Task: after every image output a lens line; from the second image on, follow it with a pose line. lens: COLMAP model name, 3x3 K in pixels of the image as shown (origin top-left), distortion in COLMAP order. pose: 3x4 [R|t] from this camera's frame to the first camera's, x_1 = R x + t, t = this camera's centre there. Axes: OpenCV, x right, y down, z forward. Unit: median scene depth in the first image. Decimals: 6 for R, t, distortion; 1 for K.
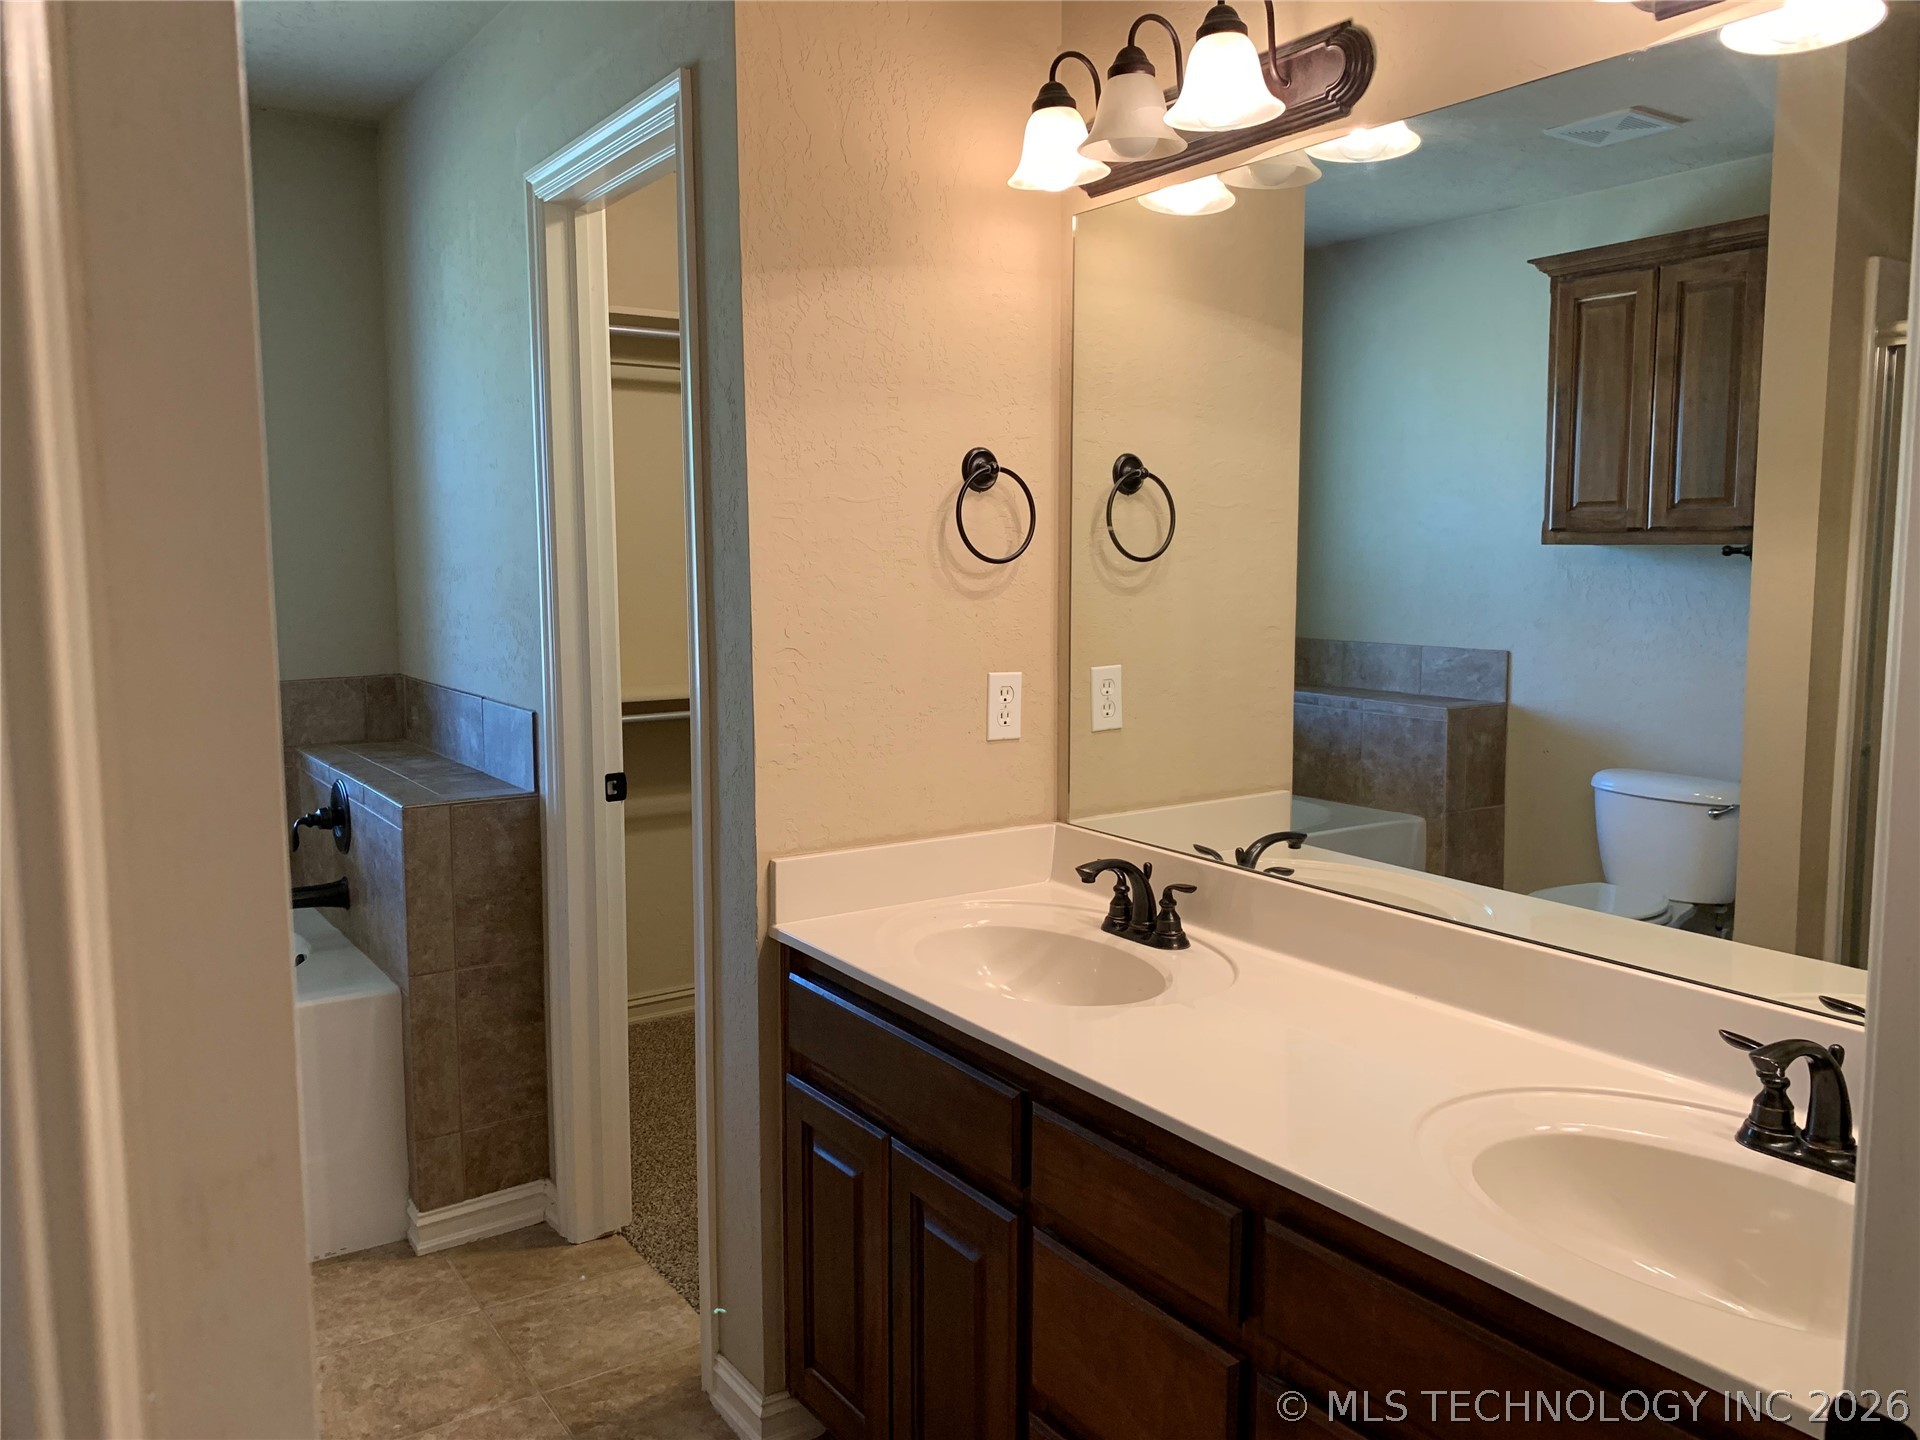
lens RADIAL K [[1477.9, 0, 962.3], [0, 1477.9, 714.9], [0, 0, 1]] dist [0.045833, -0.062778]
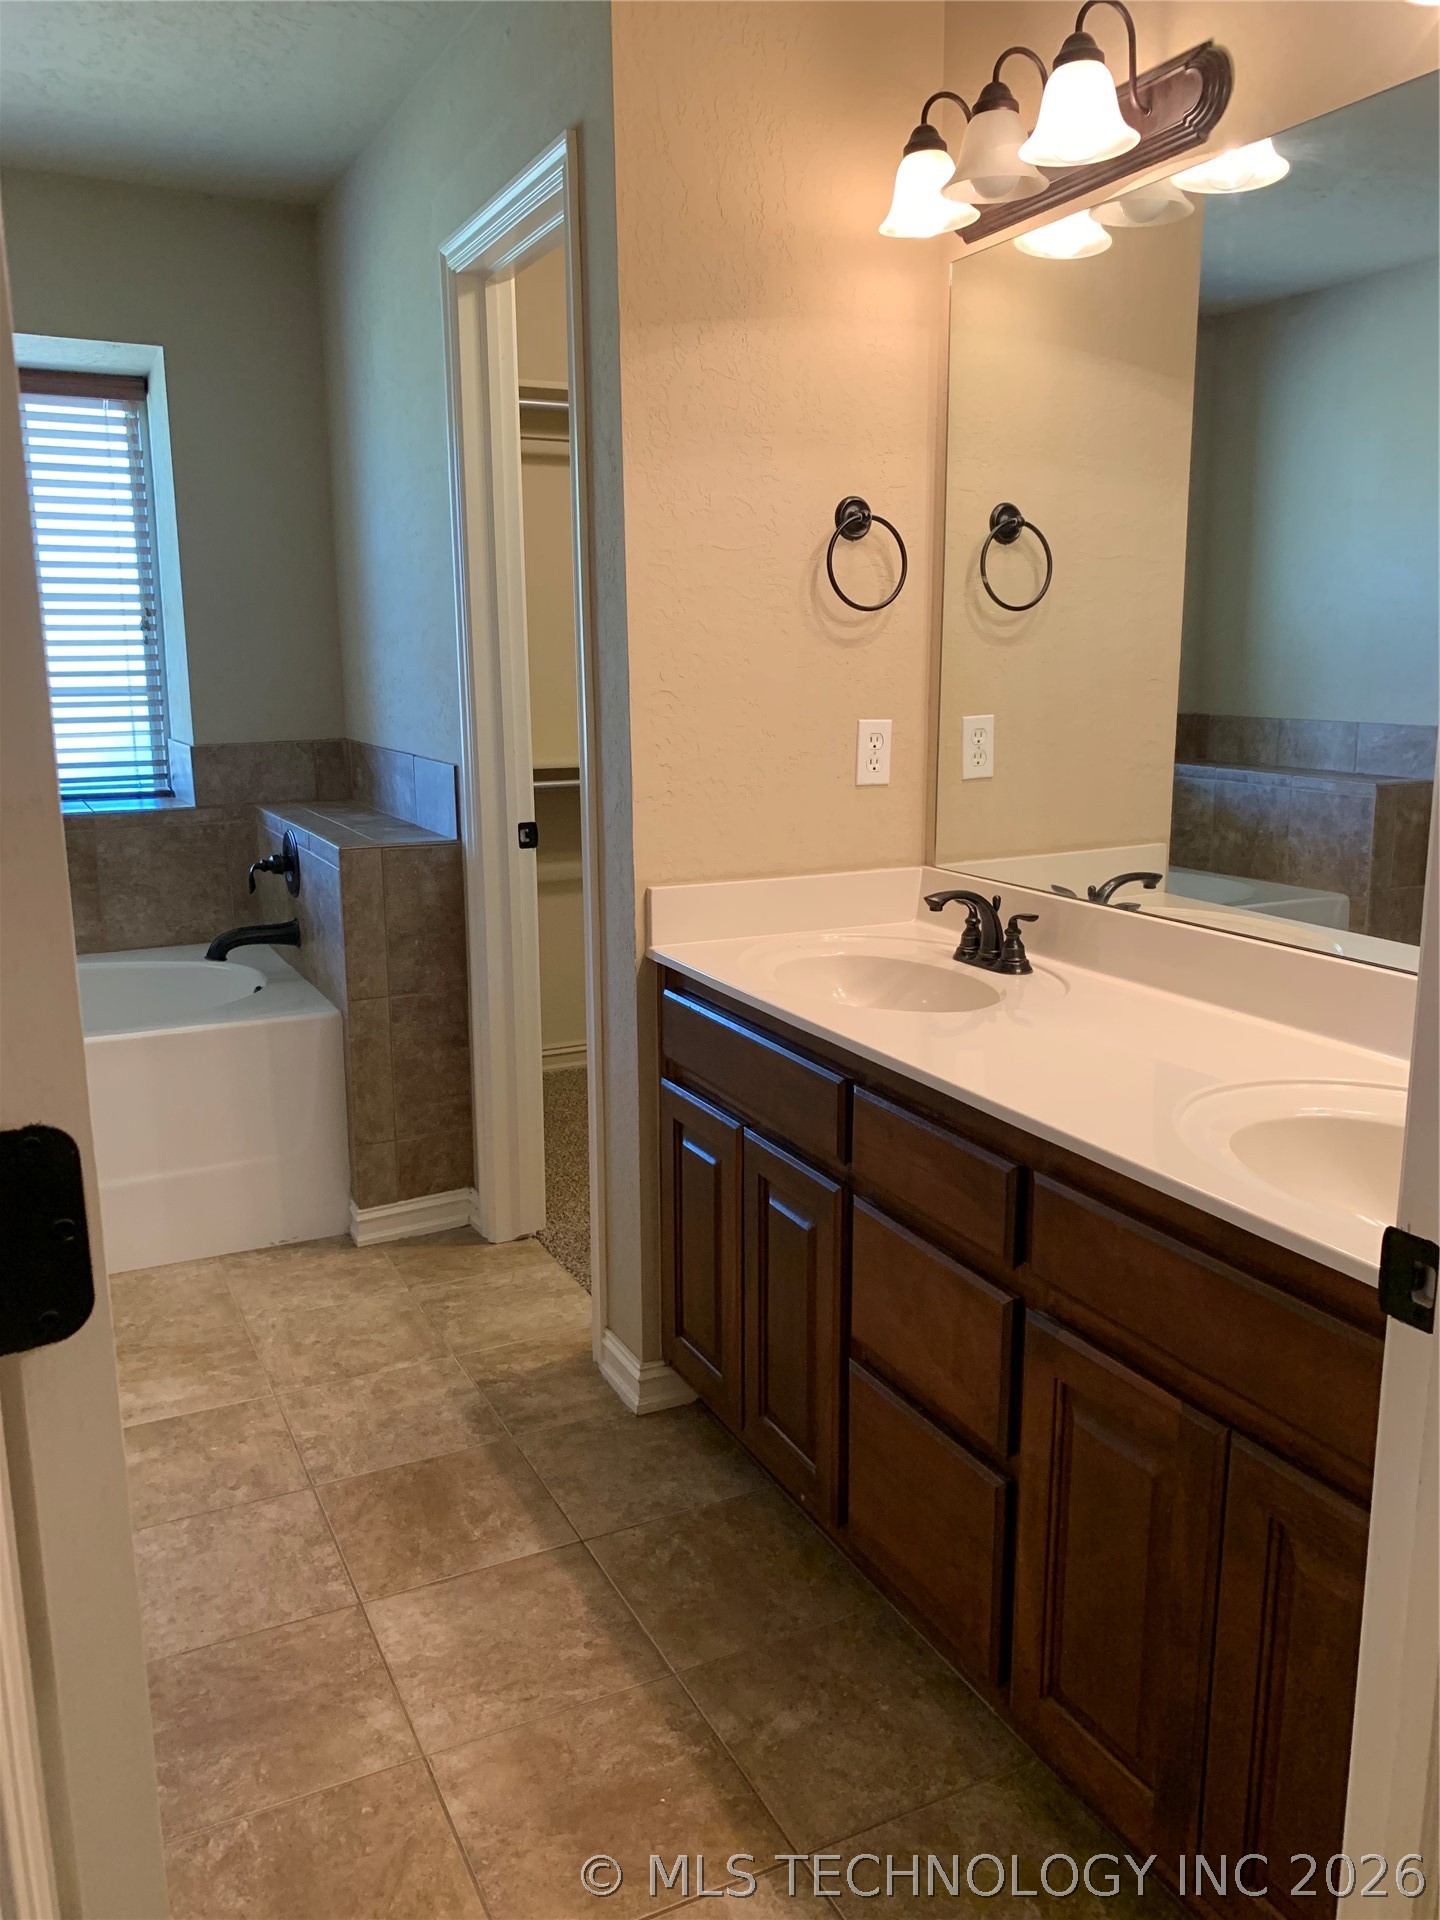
lens RADIAL K [[1477.9, 0, 719.7], [0, 1477.9, 953.6], [0, 0, 1]] dist [0.045833, -0.062778]
pose [[0.990598, 0.022818, -0.134886, 0.065058], [-0.010428, 0.995718, 0.091855, 0.042237], [0.136404, -0.089585, 0.986594, -0.068269]]
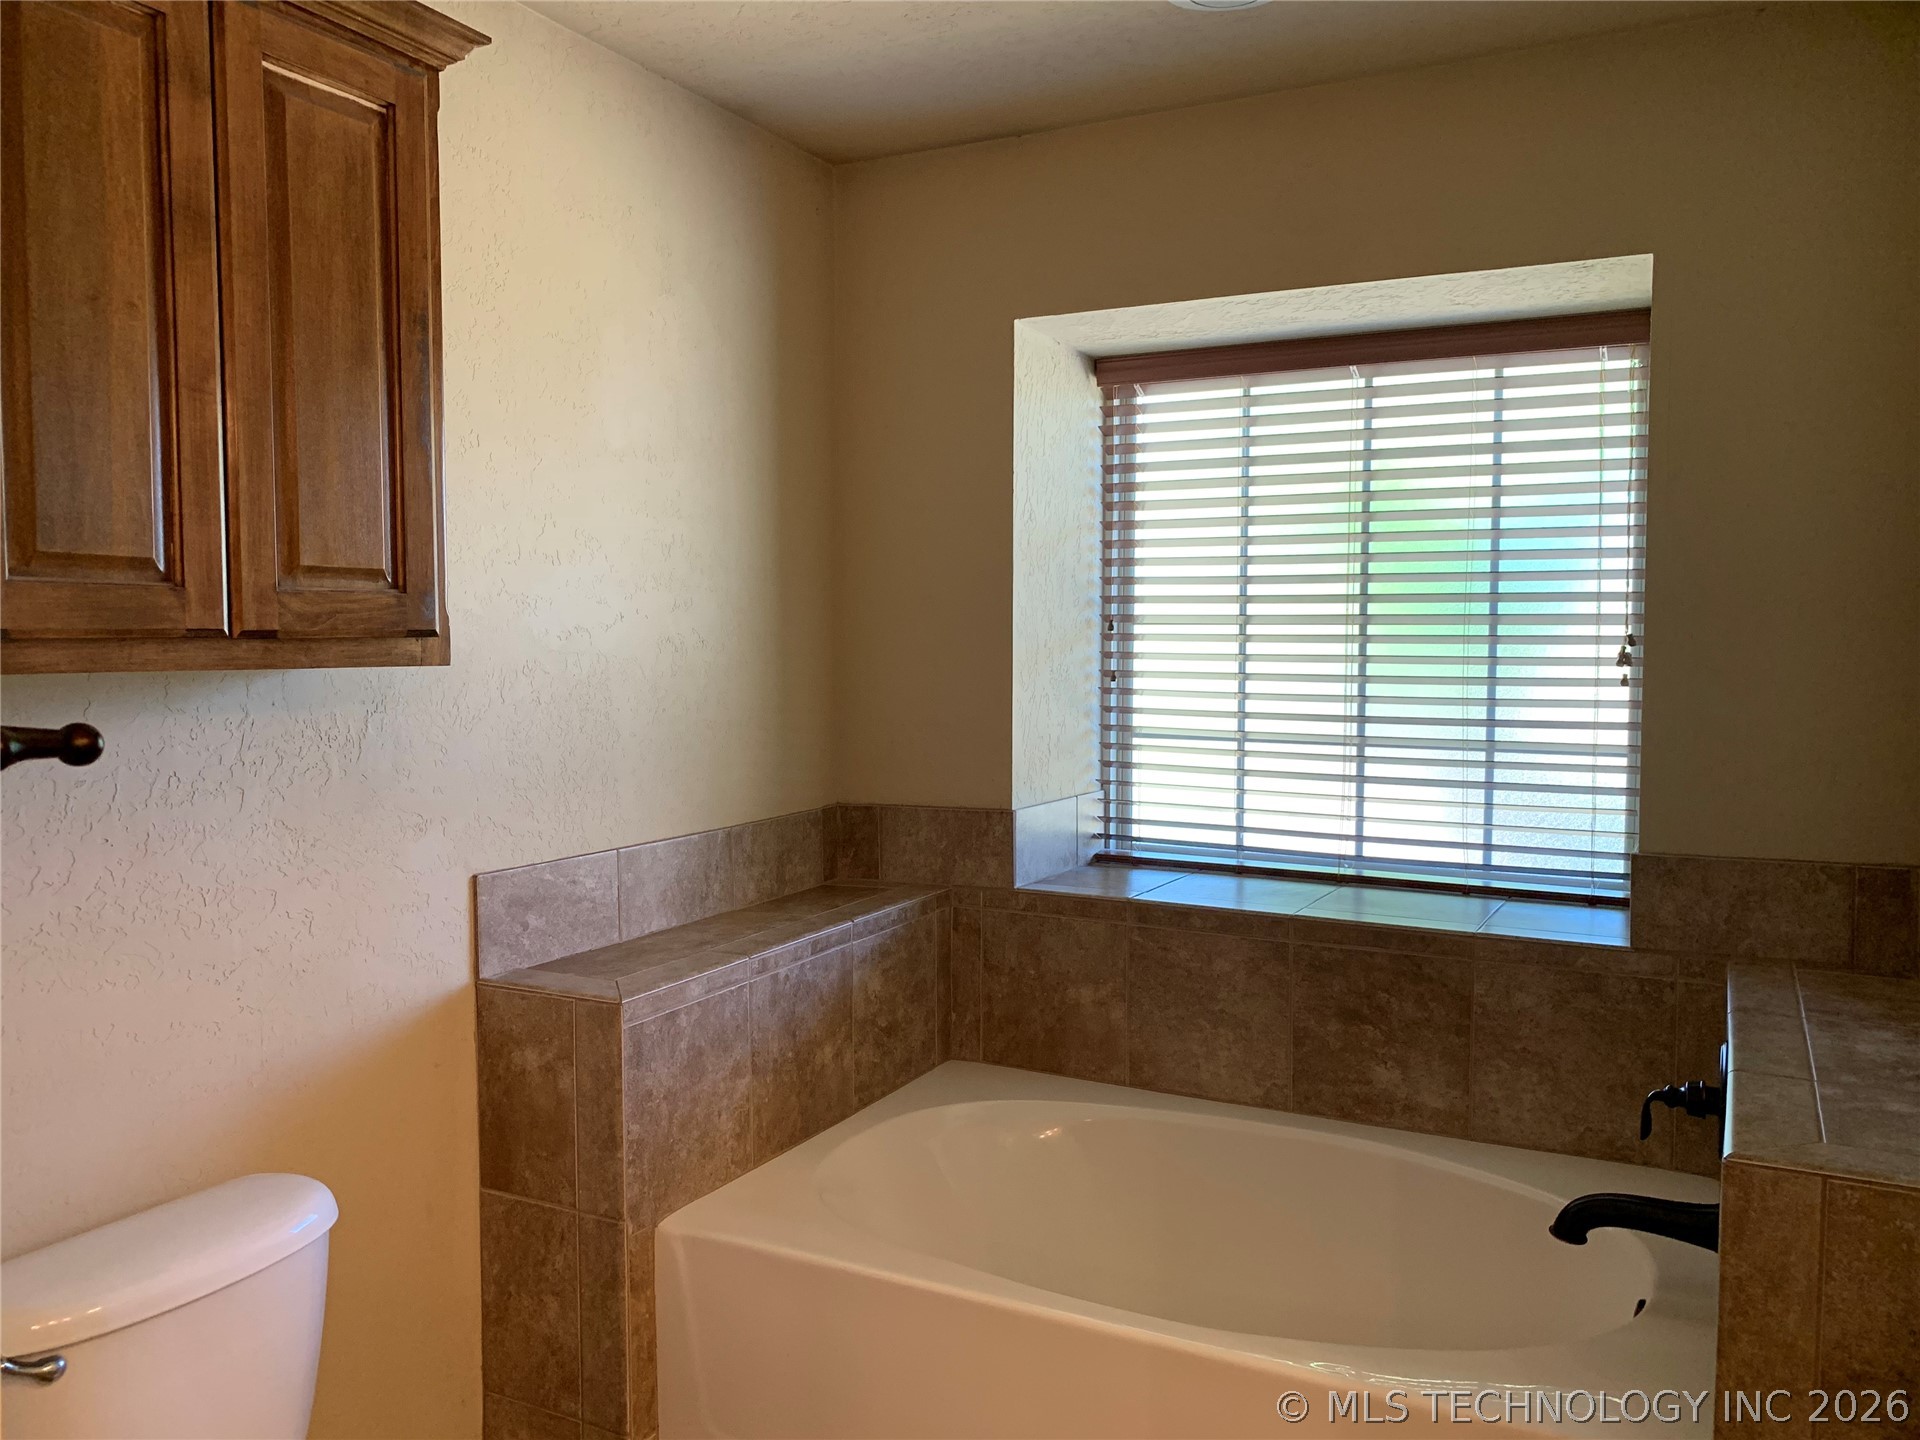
lens RADIAL K [[1477.9, 0, 954.0], [0, 1477.9, 712.9], [0, 0, 1]] dist [0.045833, -0.062778]
pose [[0.468443, 0.050260, -0.882063, -0.045972], [-0.094173, 0.995533, 0.006712, -0.090892], [0.878461, 0.079922, 0.471083, 0.577179]]
